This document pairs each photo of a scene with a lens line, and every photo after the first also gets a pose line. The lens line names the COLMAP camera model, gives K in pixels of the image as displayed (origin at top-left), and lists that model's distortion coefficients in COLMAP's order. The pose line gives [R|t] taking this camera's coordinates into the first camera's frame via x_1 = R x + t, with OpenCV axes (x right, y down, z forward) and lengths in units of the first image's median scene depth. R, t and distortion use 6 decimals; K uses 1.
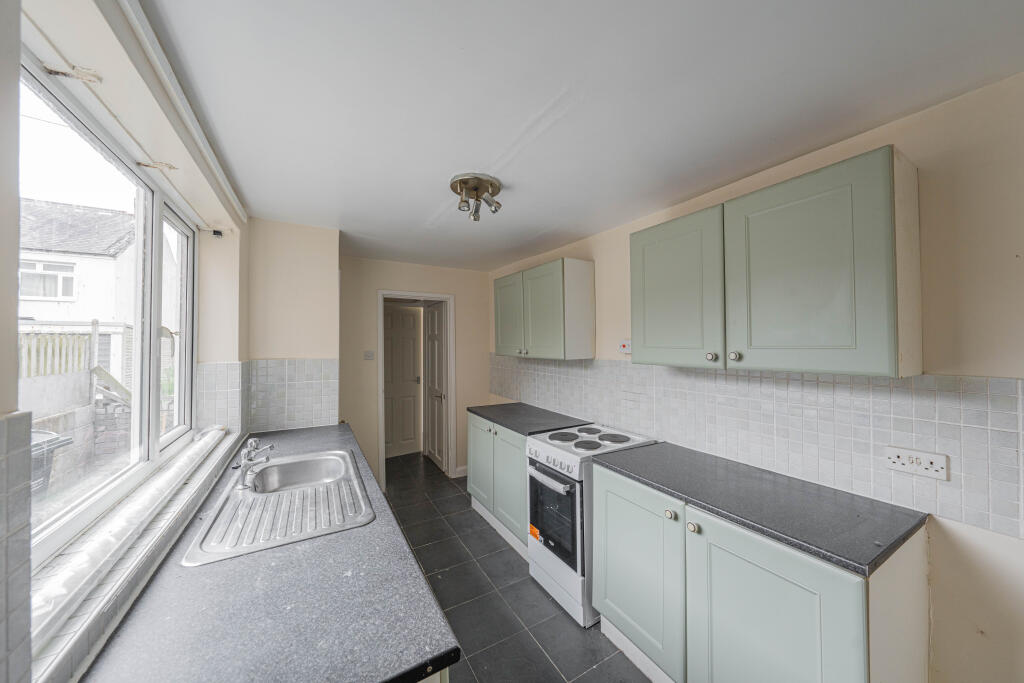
lens RADIAL K [[343.6, 0, 511.7], [0, 343.6, 339.4], [0, 0, 1]] dist [-0.007611, 0.000077]
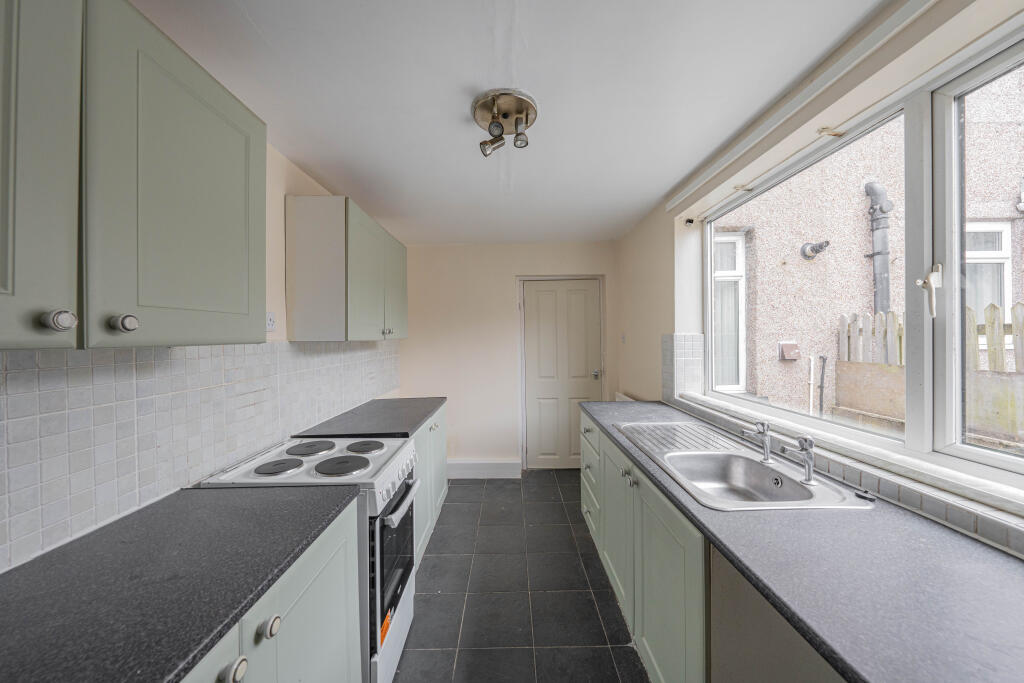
lens RADIAL K [[343.6, 0, 511.7], [0, 343.6, 339.4], [0, 0, 1]] dist [-0.007611, 0.000077]
pose [[-0.869002, 0.005625, 0.494776, -0.409844], [0.004081, 0.999983, -0.004201, 0.062075], [-0.494791, -0.001632, -0.869010, 1.365999]]
